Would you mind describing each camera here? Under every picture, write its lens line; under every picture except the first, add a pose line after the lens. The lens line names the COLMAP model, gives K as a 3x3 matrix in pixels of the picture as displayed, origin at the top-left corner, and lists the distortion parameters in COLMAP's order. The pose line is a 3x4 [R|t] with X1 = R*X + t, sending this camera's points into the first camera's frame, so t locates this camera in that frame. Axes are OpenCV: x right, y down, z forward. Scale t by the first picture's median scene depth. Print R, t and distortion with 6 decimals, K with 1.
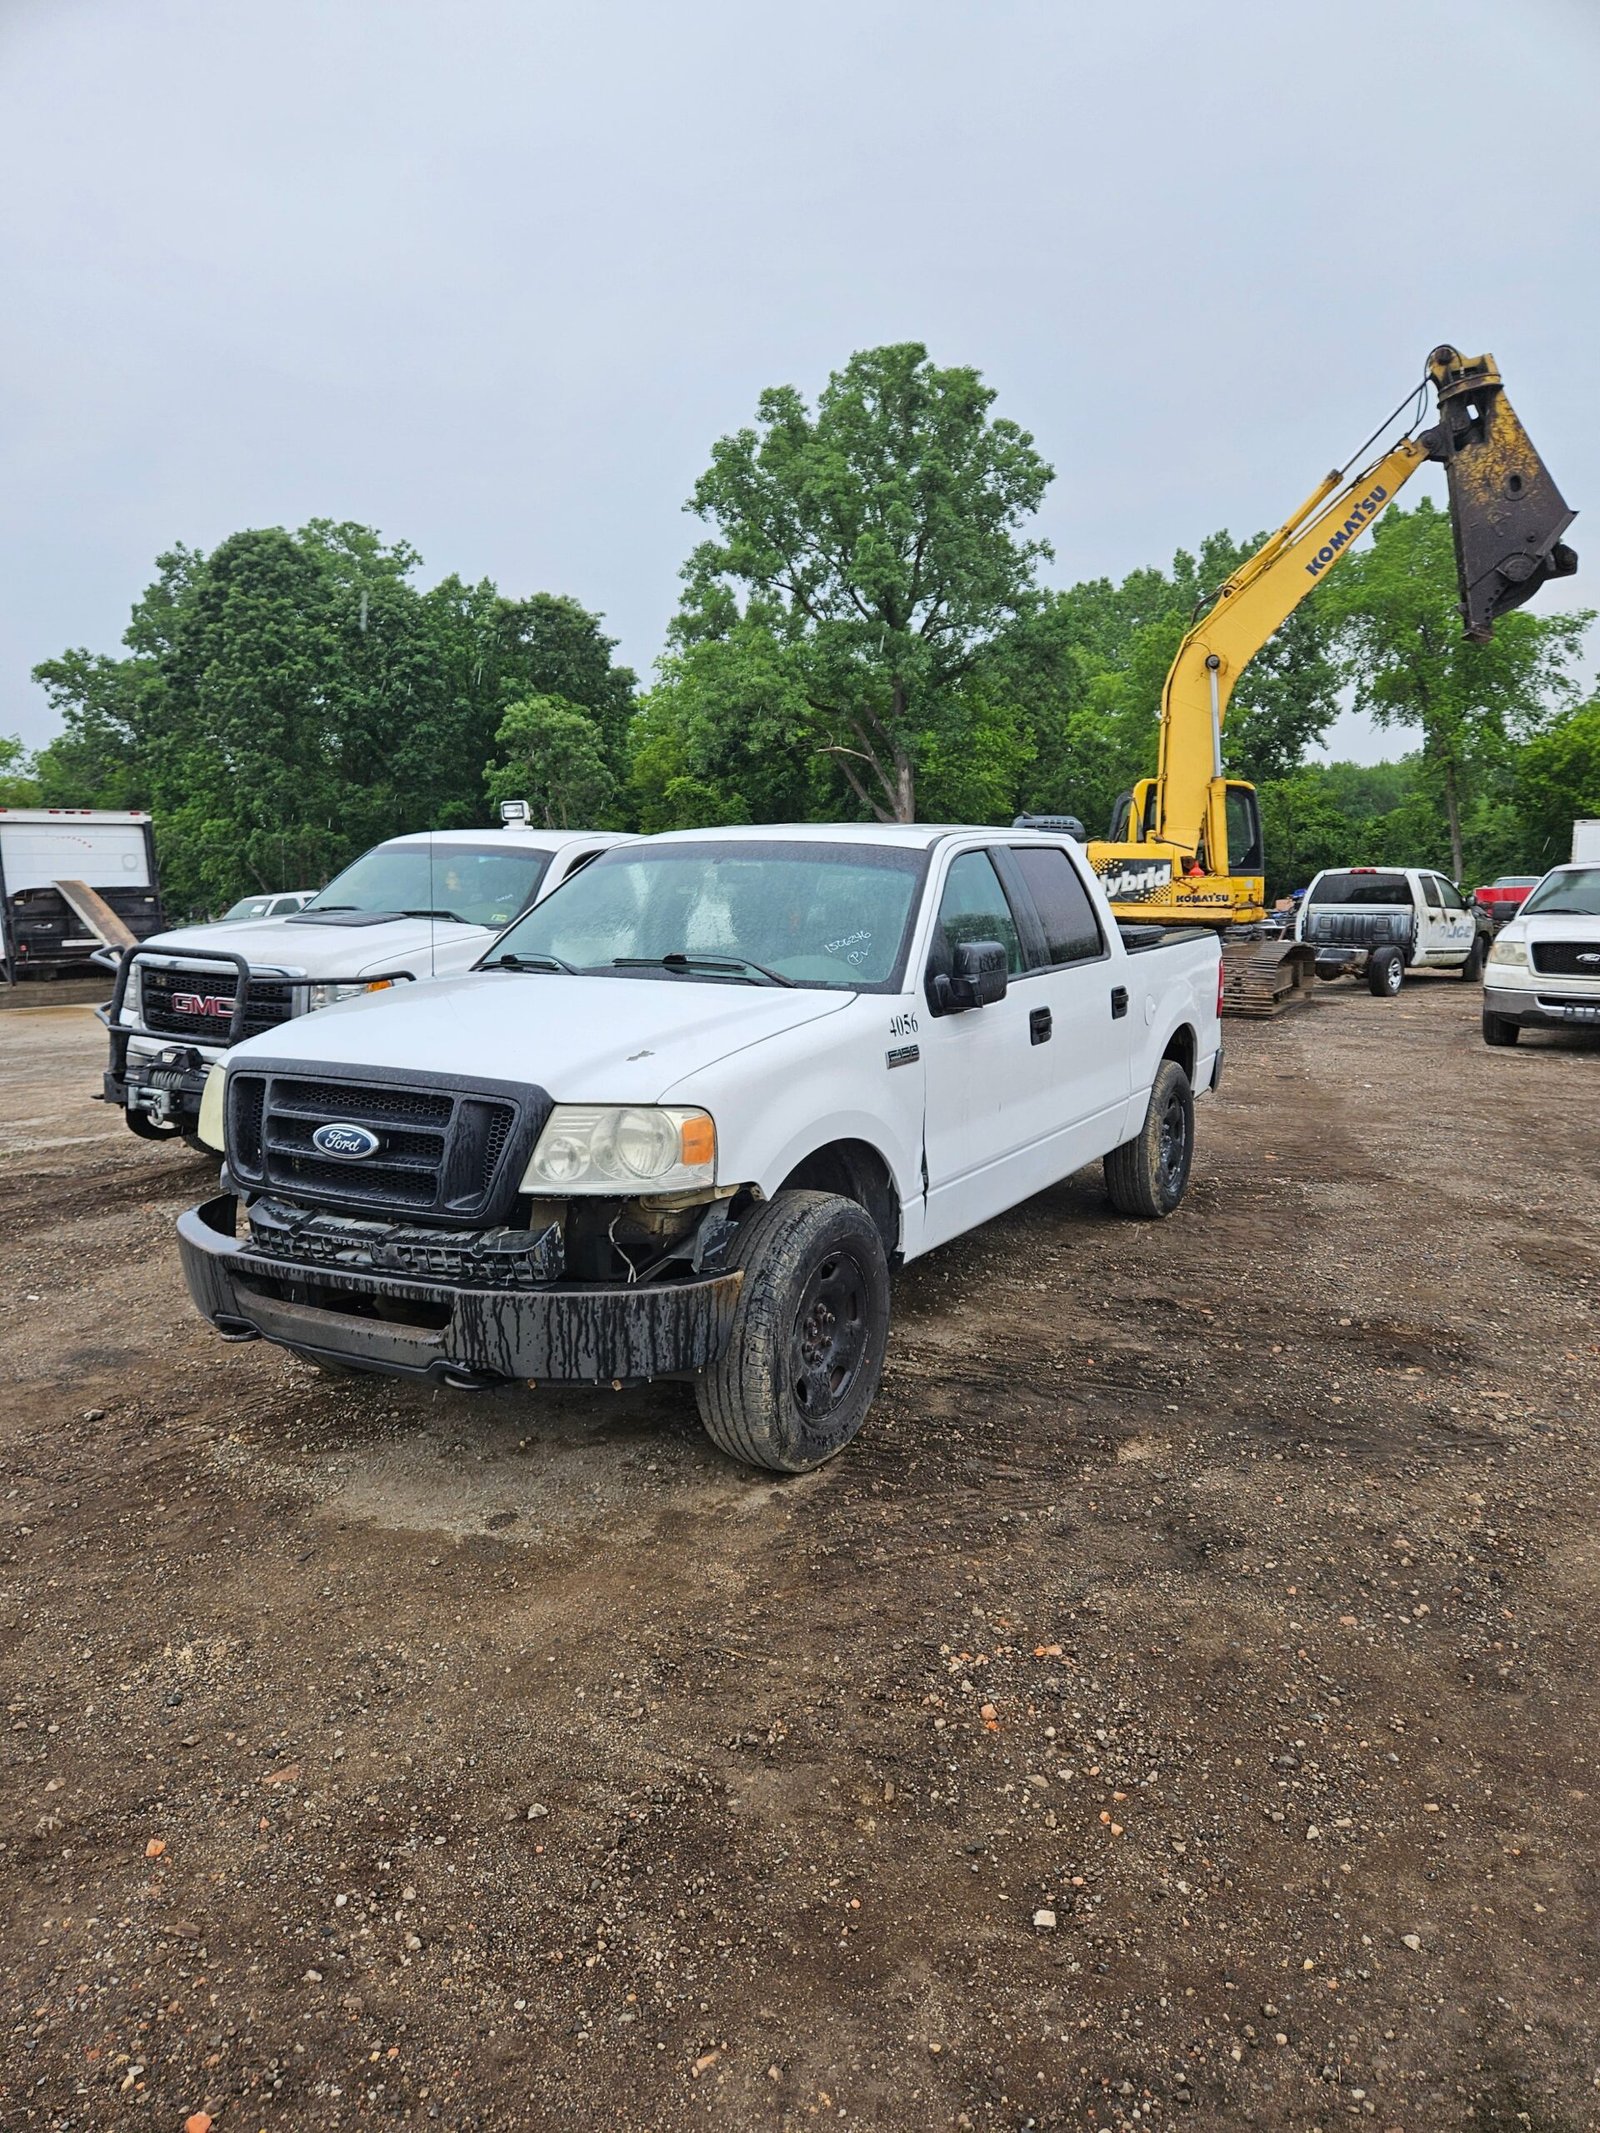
lens RADIAL K [[1427.7, 0, 815.1], [0, 1427.7, 1083.6], [0, 0, 1]] dist [0.077341, -0.062760]
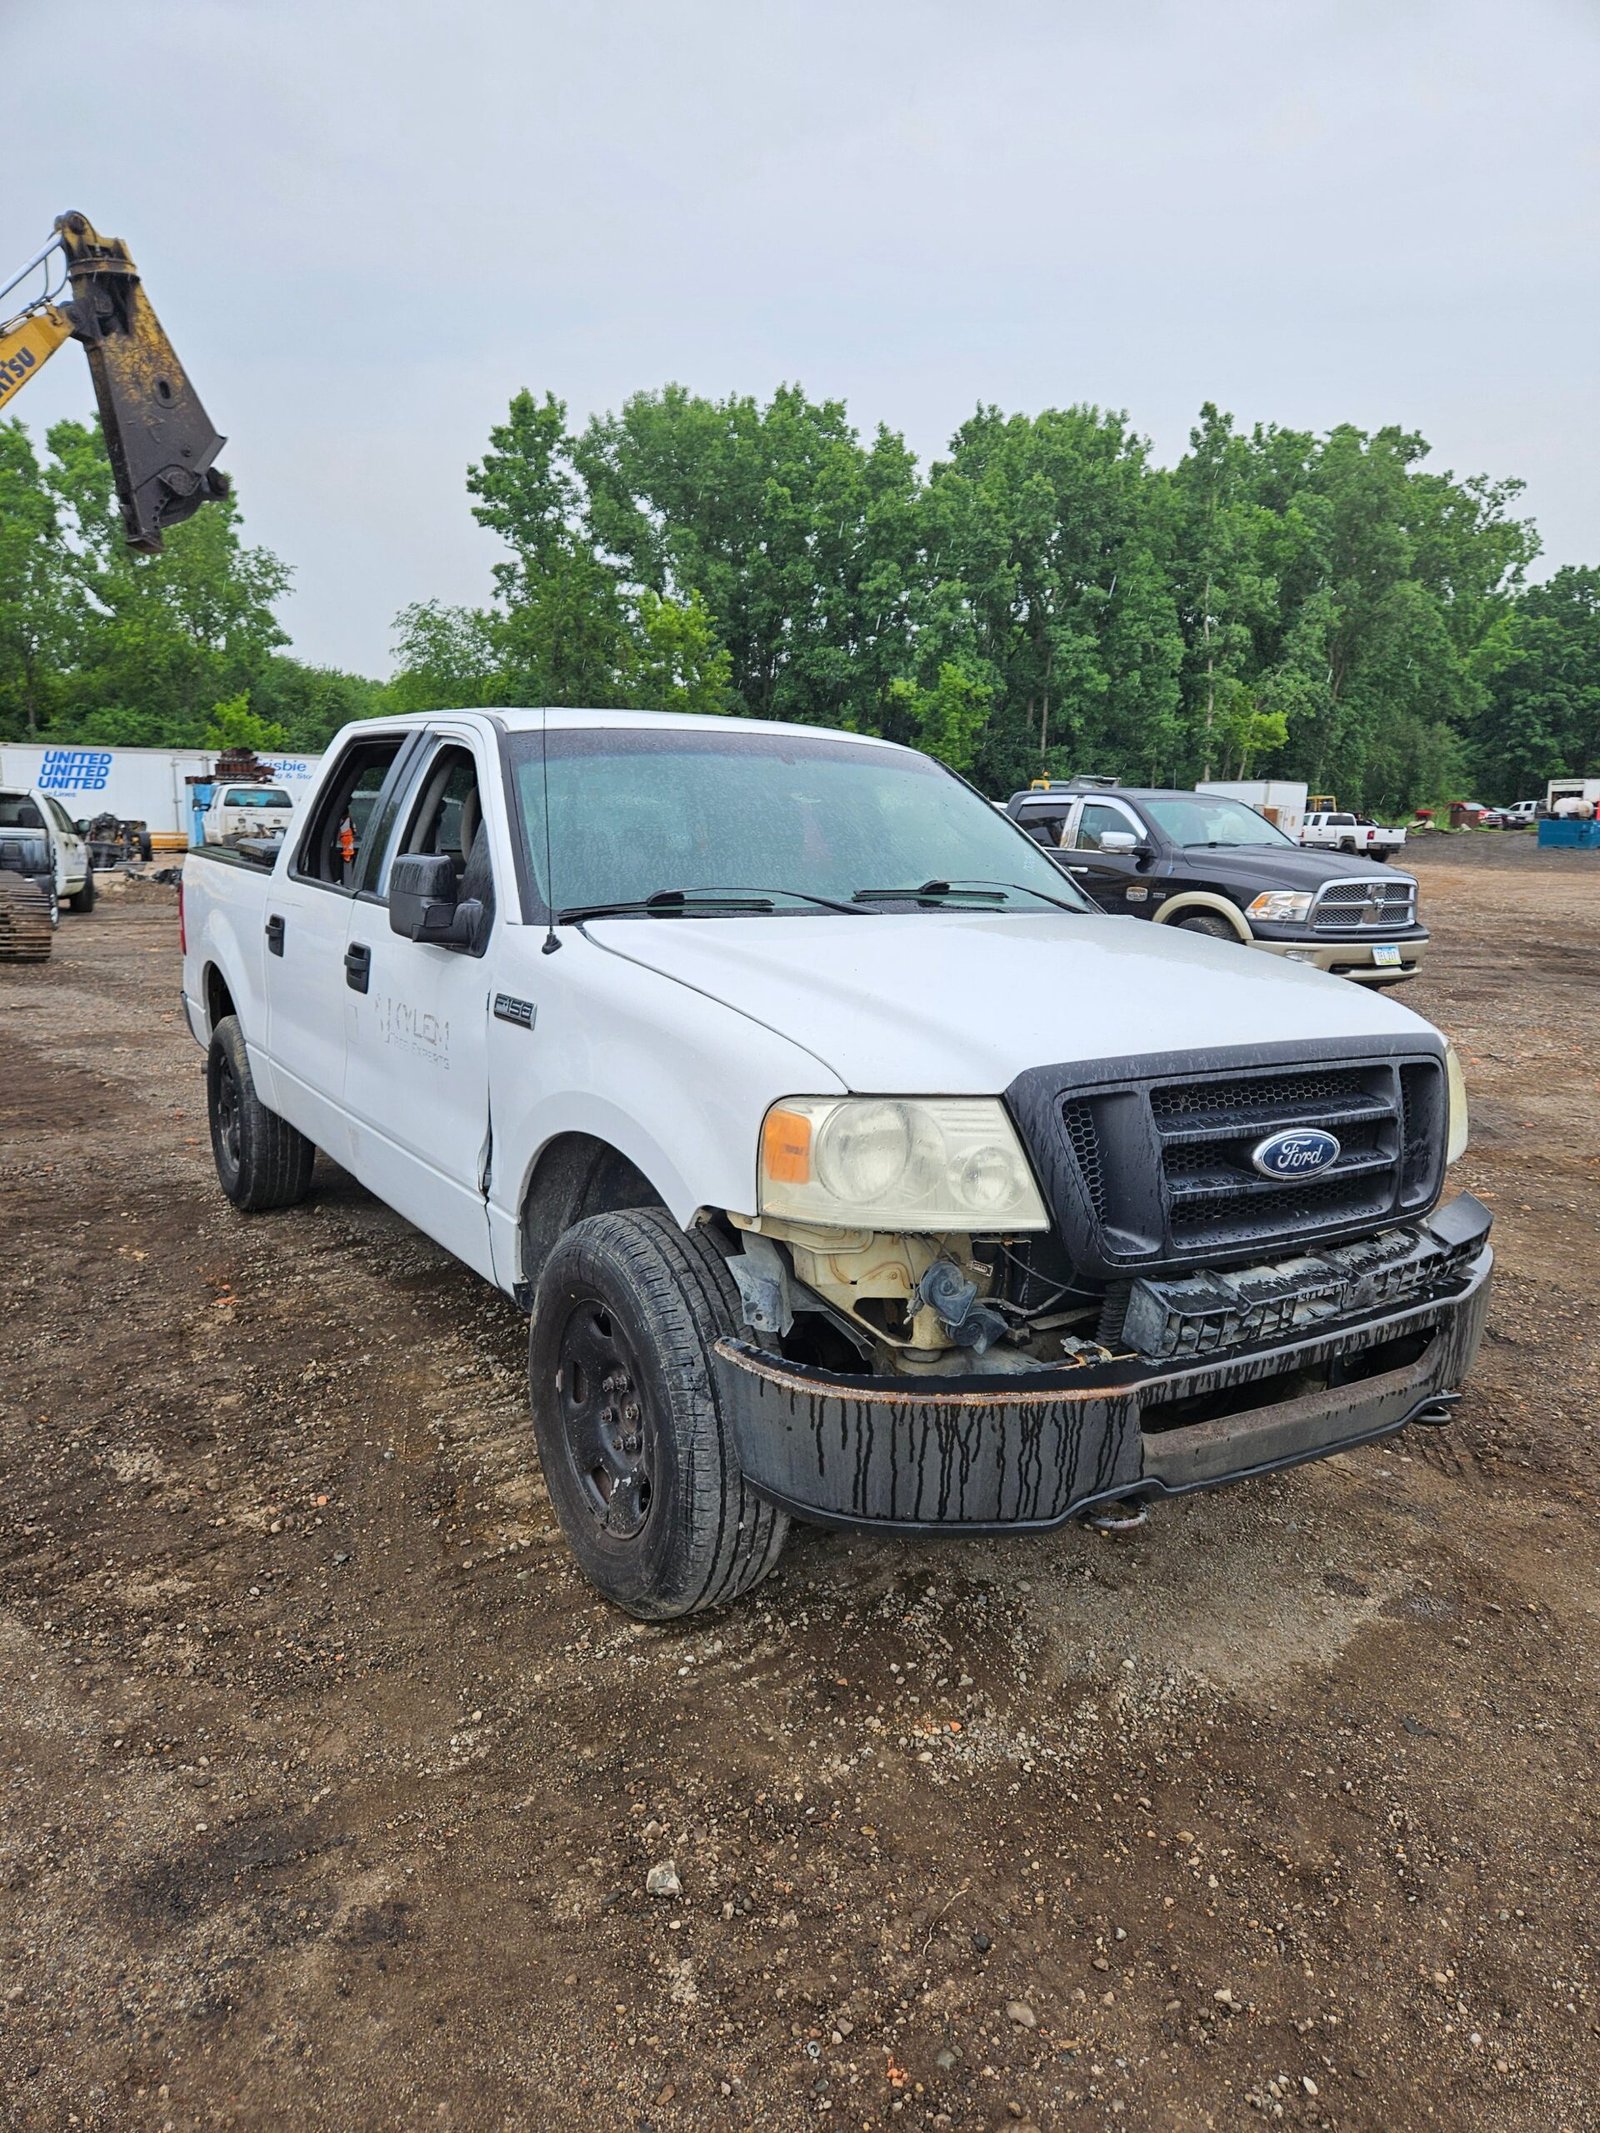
lens RADIAL K [[1427.7, 0, 825.9], [0, 1427.7, 1054.9], [0, 0, 1]] dist [0.077341, -0.062760]
pose [[0.472752, -0.128067, 0.871840, -0.539188], [0.102349, 0.990667, 0.090023, -0.048491], [-0.875232, 0.046673, 0.481447, 0.450290]]
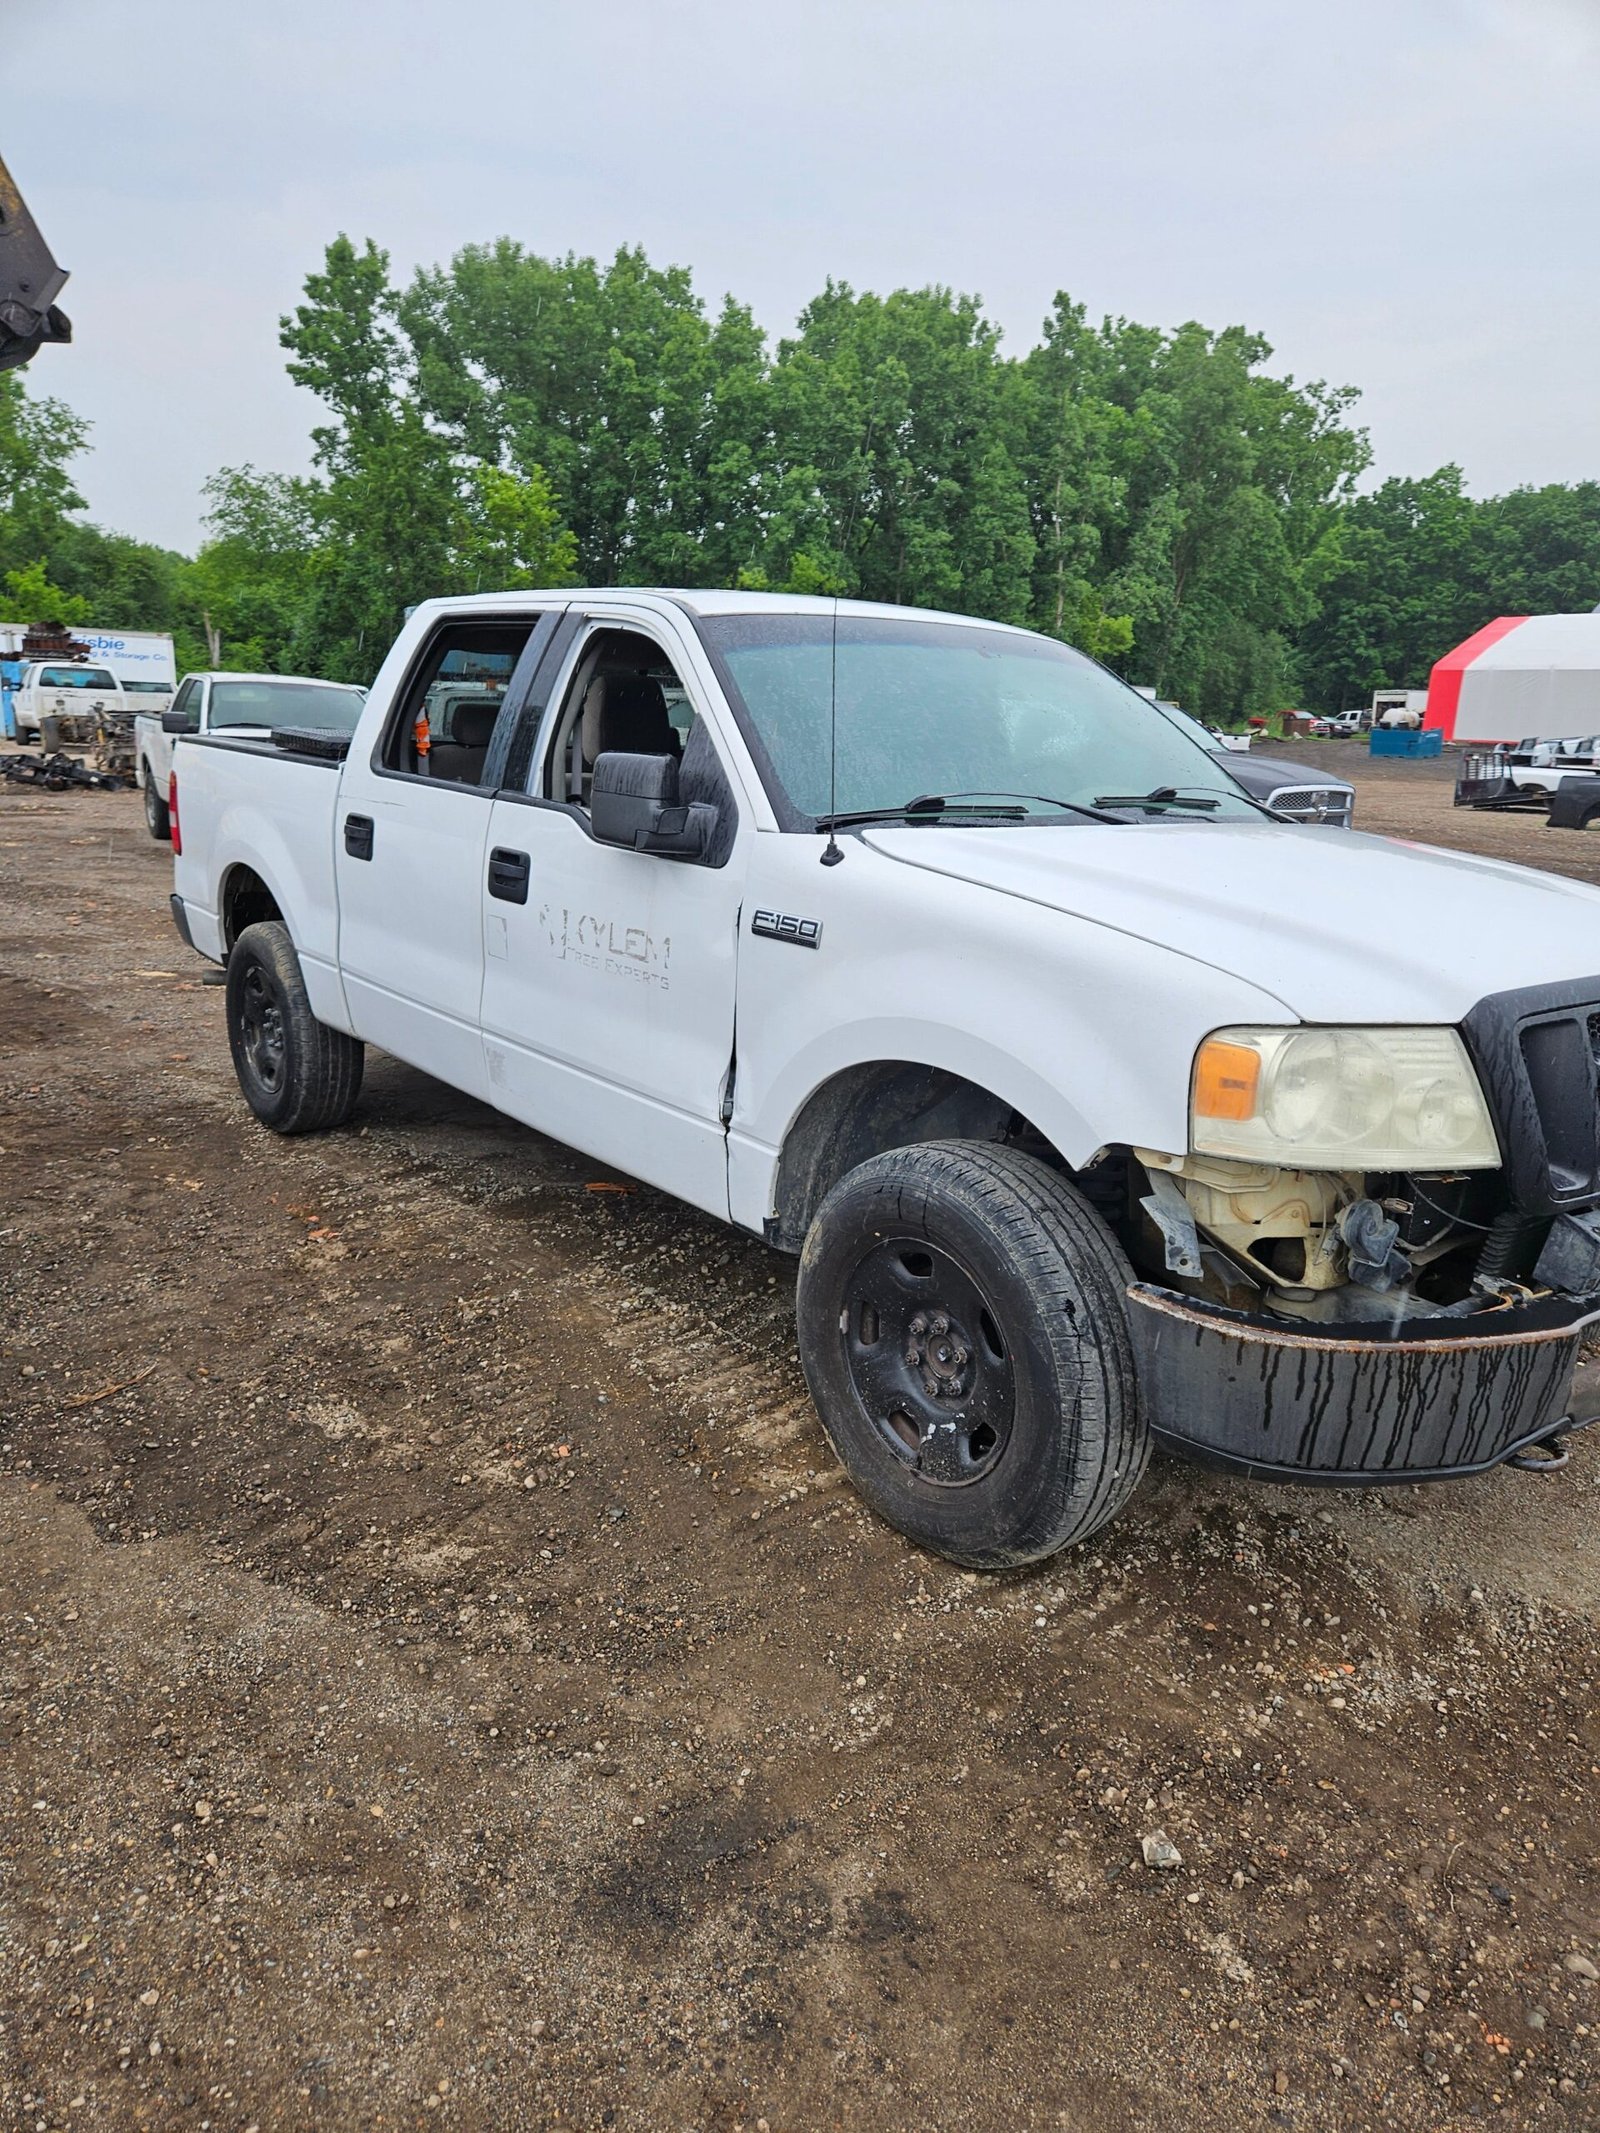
lens RADIAL K [[1427.7, 0, 826.0], [0, 1427.7, 1065.4], [0, 0, 1]] dist [0.077341, -0.062760]
pose [[0.371711, -0.196789, 0.907251, -0.569334], [0.091095, 0.980290, 0.175309, -0.064078], [-0.923868, 0.017482, 0.382311, 0.584157]]
